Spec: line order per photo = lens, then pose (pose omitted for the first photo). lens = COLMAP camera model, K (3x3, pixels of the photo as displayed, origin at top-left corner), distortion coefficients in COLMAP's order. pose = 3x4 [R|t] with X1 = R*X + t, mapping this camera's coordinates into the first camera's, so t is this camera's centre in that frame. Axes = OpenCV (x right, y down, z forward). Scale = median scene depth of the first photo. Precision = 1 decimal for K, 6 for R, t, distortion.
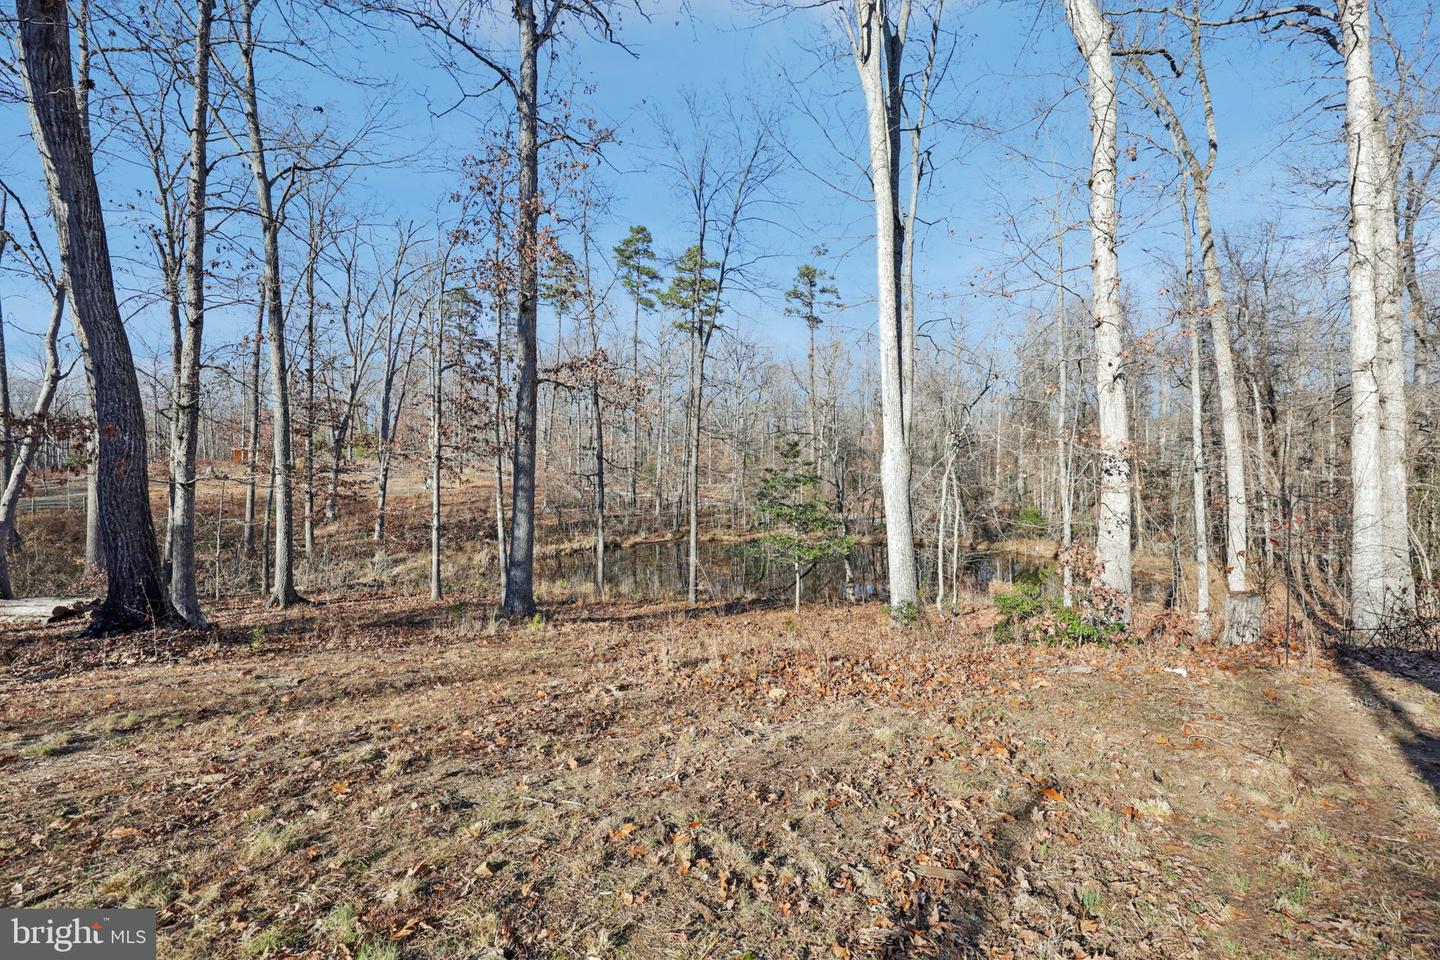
lens RADIAL K [[581.0, 0, 720.8], [0, 581.0, 483.3], [0, 0, 1]] dist [0.001260, 0.000009]
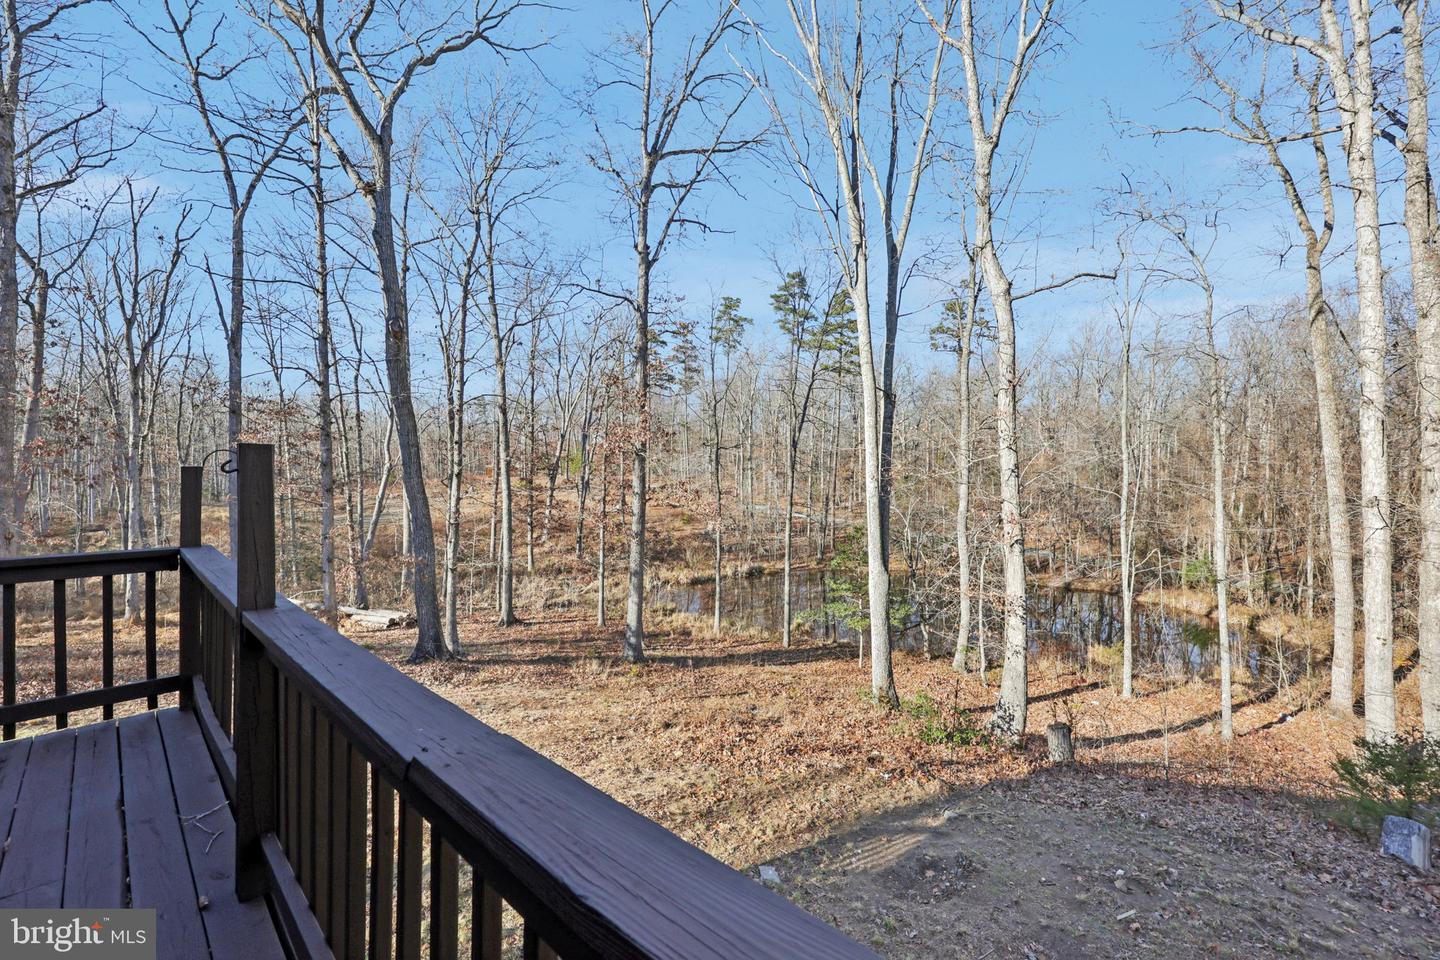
lens RADIAL K [[581.0, 0, 718.9], [0, 581.0, 479.7], [0, 0, 1]] dist [0.001260, 0.000009]
pose [[0.949100, 0.005220, -0.314931, 0.110931], [-0.007256, 0.999960, -0.005295, -0.076288], [0.314891, 0.007310, 0.949100, -0.115303]]
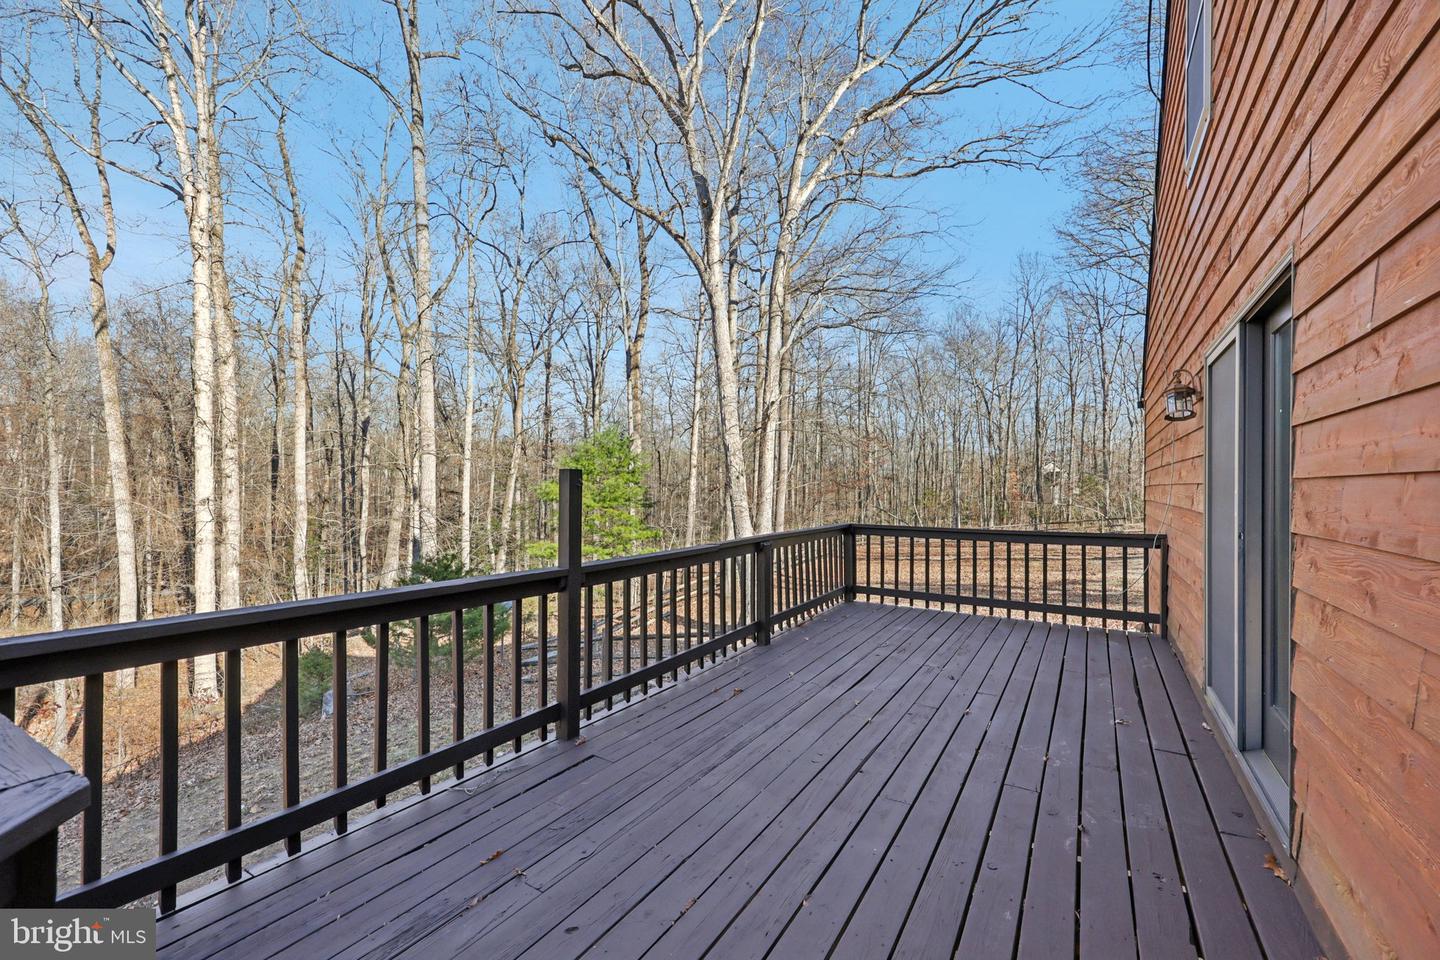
lens RADIAL K [[581.0, 0, 726.8], [0, 581.0, 480.5], [0, 0, 1]] dist [0.001260, 0.000009]
pose [[0.124732, 0.010426, 0.992136, -0.018780], [0.004501, 0.999929, -0.011074, -0.076903], [-0.992180, 0.005847, 0.124677, -0.112193]]
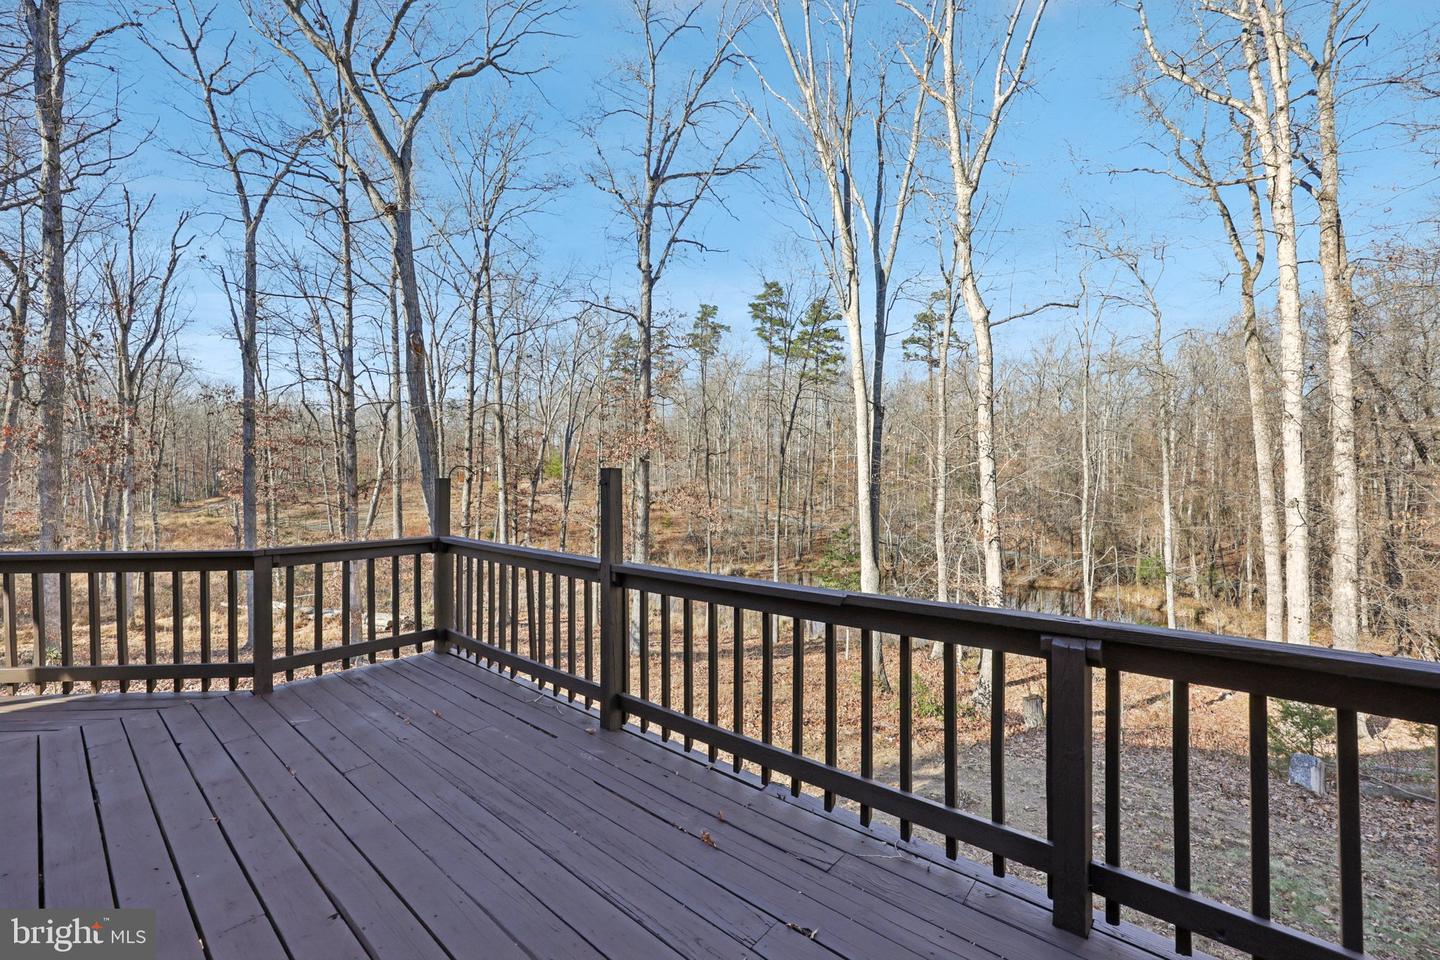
lens RADIAL K [[581.0, 0, 718.1], [0, 581.0, 481.4], [0, 0, 1]] dist [0.001260, 0.000009]
pose [[0.963447, 0.002670, -0.267887, 0.096534], [-0.005395, 0.999941, -0.009437, -0.076670], [0.267846, 0.010537, 0.963404, -0.156659]]
